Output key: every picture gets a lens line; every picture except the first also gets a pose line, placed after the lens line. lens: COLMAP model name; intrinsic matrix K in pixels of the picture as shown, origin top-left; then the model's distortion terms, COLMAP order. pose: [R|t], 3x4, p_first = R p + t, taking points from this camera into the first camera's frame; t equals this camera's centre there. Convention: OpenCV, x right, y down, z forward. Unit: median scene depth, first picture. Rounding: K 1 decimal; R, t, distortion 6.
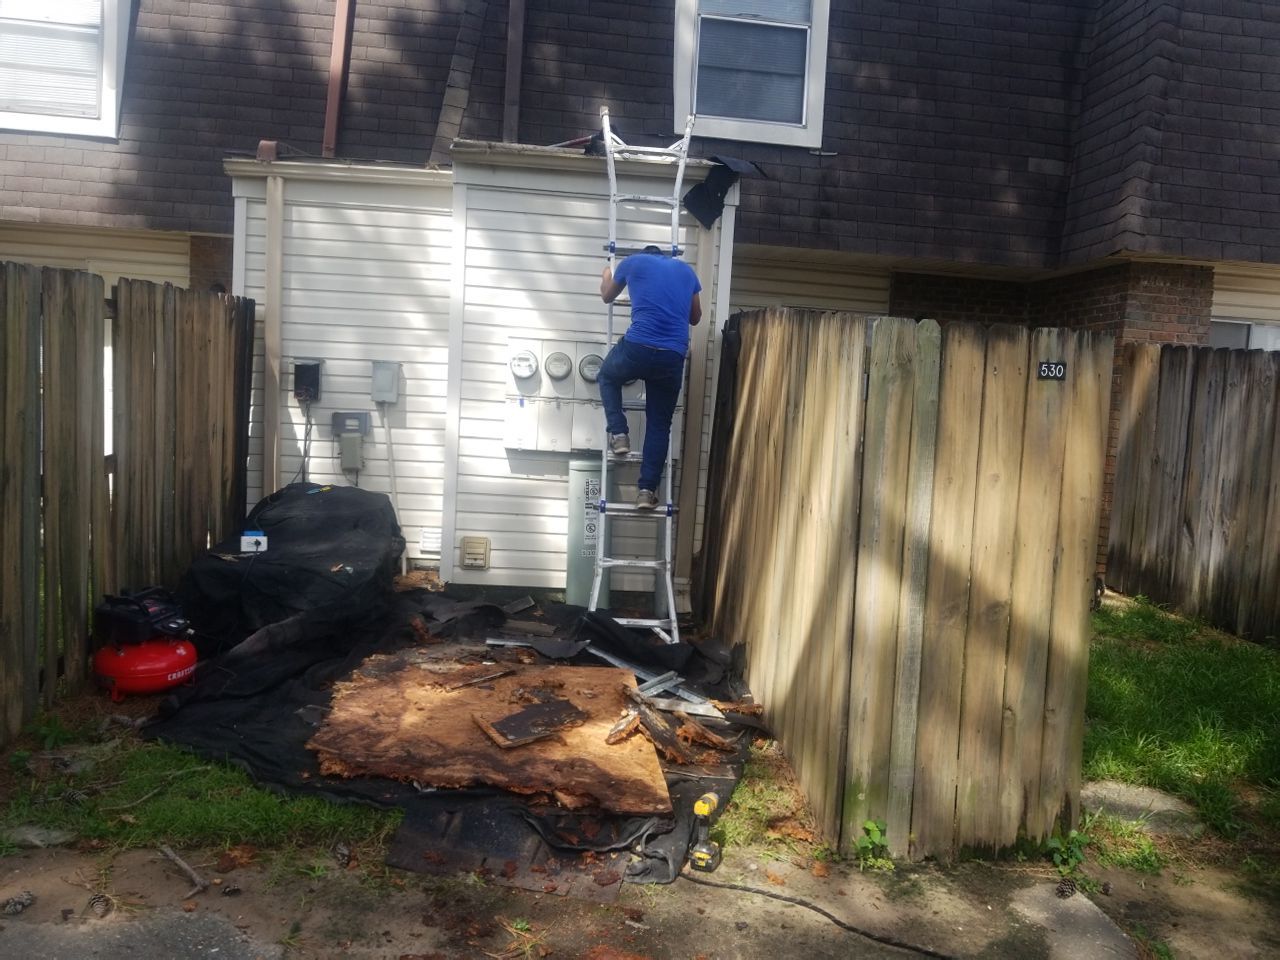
lens RADIAL K [[998.4, 0, 643.4], [0, 998.4, 472.4], [0, 0, 1]] dist [-0.003401, 0.000266]
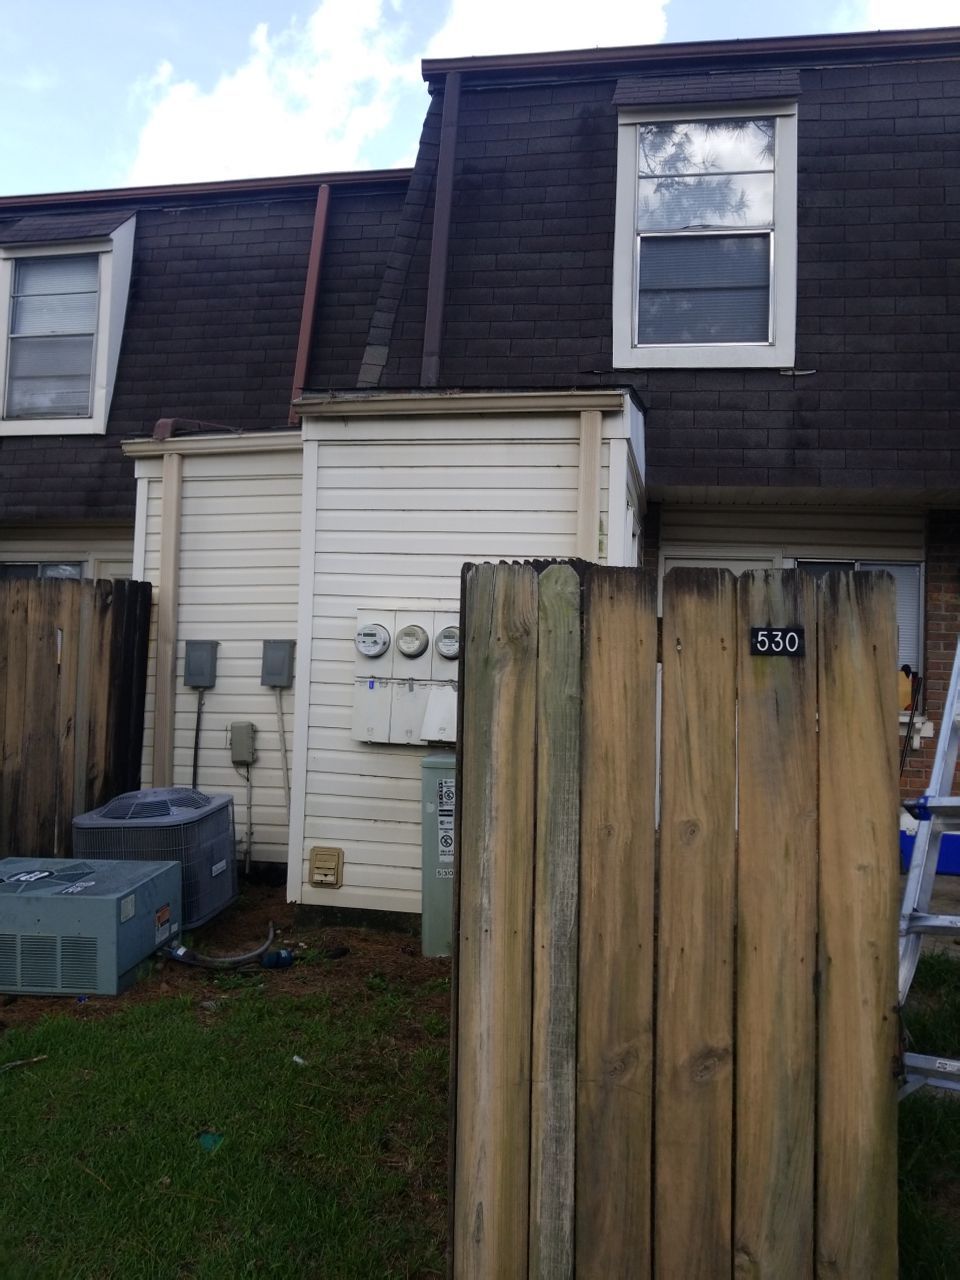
lens RADIAL K [[998.4, 0, 518.3], [0, 998.4, 615.2], [0, 0, 1]] dist [-0.003401, 0.000266]
pose [[0.958662, -0.038588, -0.281919, 0.232596], [0.003324, 0.992213, -0.124505, -0.024743], [0.284528, 0.118421, 0.951325, 0.221522]]
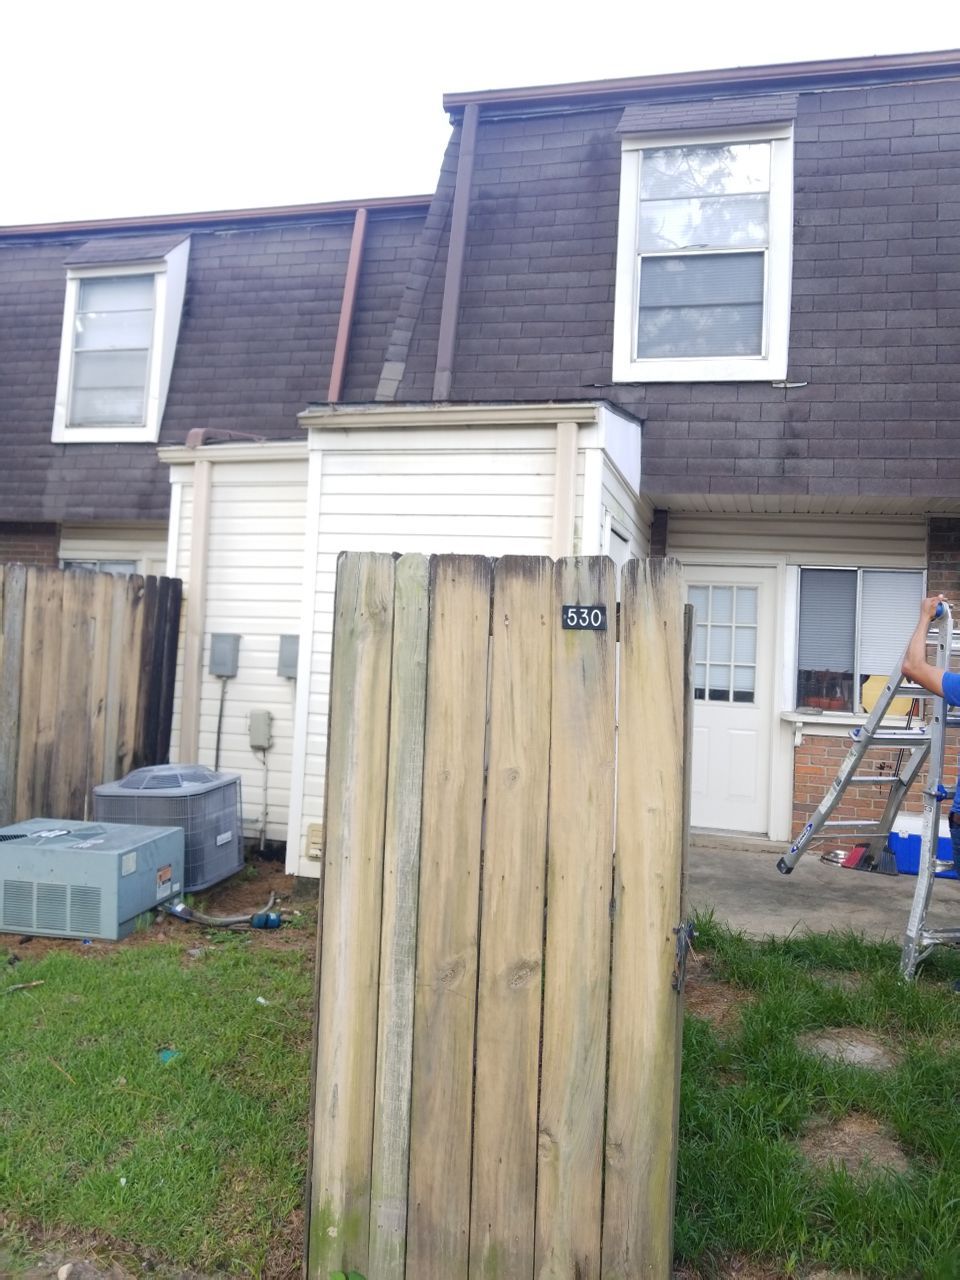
lens RADIAL K [[998.4, 0, 511.2], [0, 998.4, 614.7], [0, 0, 1]] dist [-0.003401, 0.000266]
pose [[0.932561, -0.026751, -0.360020, 0.329839], [-0.023266, 0.990724, -0.133882, -0.006225], [0.360262, 0.133230, 0.923288, 0.191252]]
